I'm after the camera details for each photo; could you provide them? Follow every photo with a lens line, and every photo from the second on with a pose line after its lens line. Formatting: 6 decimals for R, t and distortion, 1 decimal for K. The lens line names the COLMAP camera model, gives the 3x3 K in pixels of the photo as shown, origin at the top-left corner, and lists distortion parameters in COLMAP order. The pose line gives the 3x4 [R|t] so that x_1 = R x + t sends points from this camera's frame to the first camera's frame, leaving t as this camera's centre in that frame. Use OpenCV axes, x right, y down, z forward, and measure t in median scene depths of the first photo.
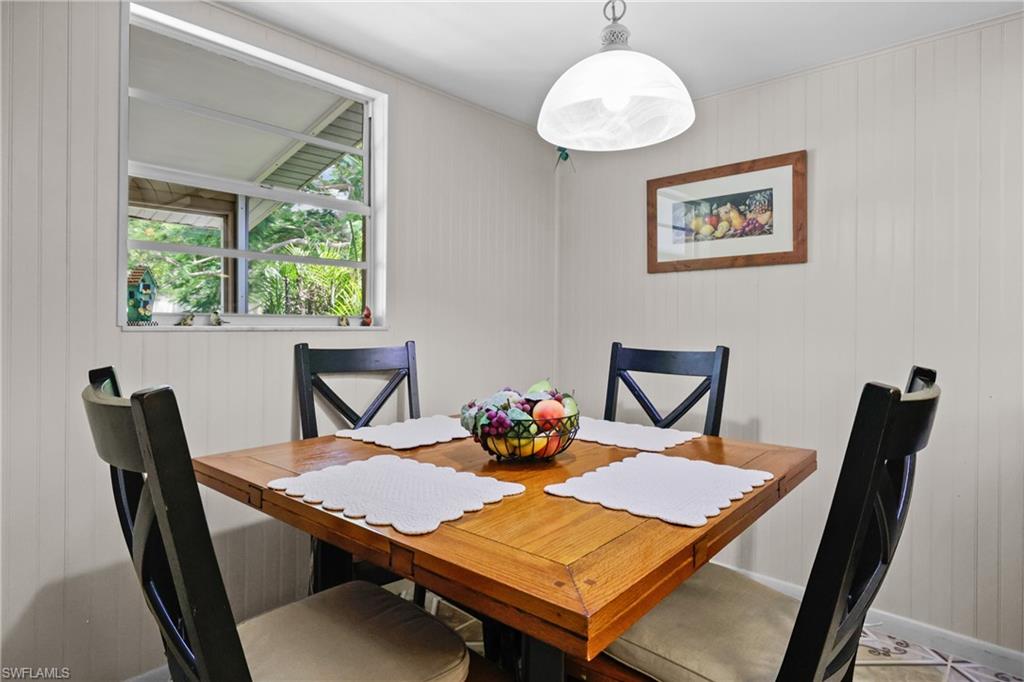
lens RADIAL K [[569.9, 0, 515.6], [0, 569.9, 328.6], [0, 0, 1]] dist [-0.000560, 0.000079]
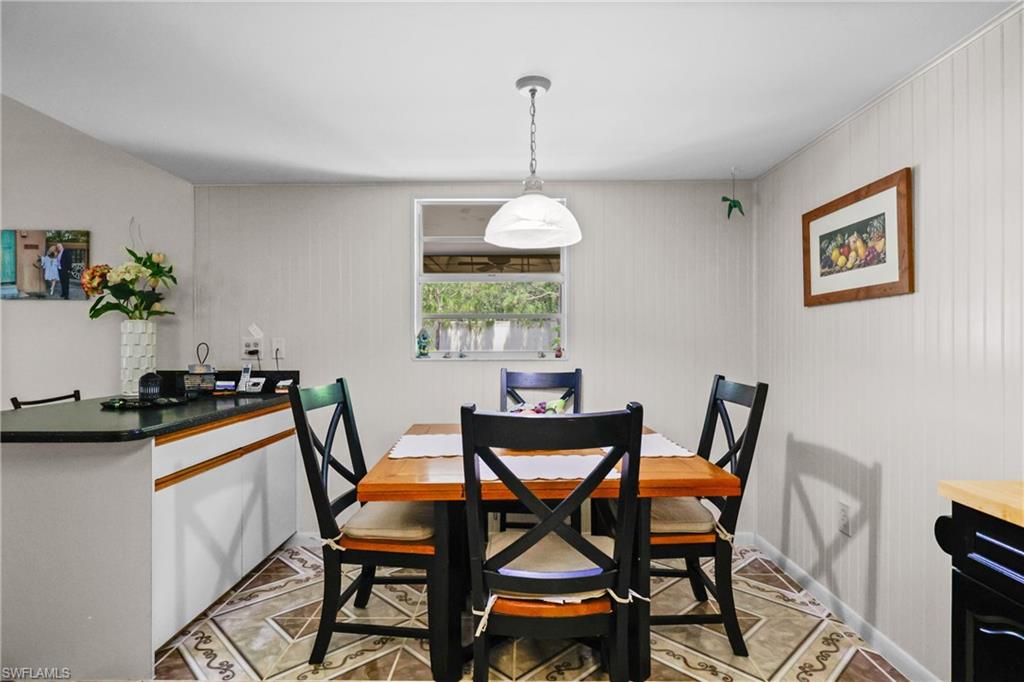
lens RADIAL K [[532.6, 0, 512.0], [0, 532.6, 341.0], [0, 0, 1]] dist [-0.003643, -0.000304]
pose [[0.666216, -0.008488, -0.745711, 0.677400], [0.002895, 0.999957, -0.008795, -0.034170], [0.745753, 0.003700, 0.666212, -0.014438]]
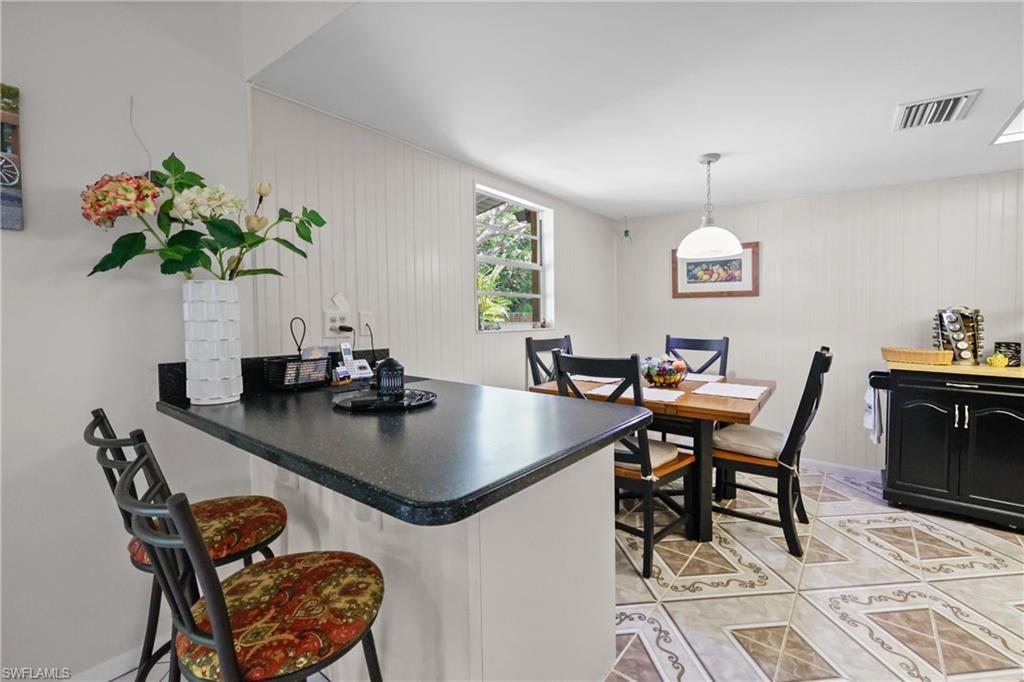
lens RADIAL K [[442.6, 0, 511.9], [0, 442.6, 327.4], [0, 0, 1]] dist [0.002752, 0.000248]
pose [[0.997481, -0.006643, 0.070623, -0.477516], [0.005027, 0.999722, 0.023027, -0.041068], [-0.070756, -0.022614, 0.997237, -0.523319]]
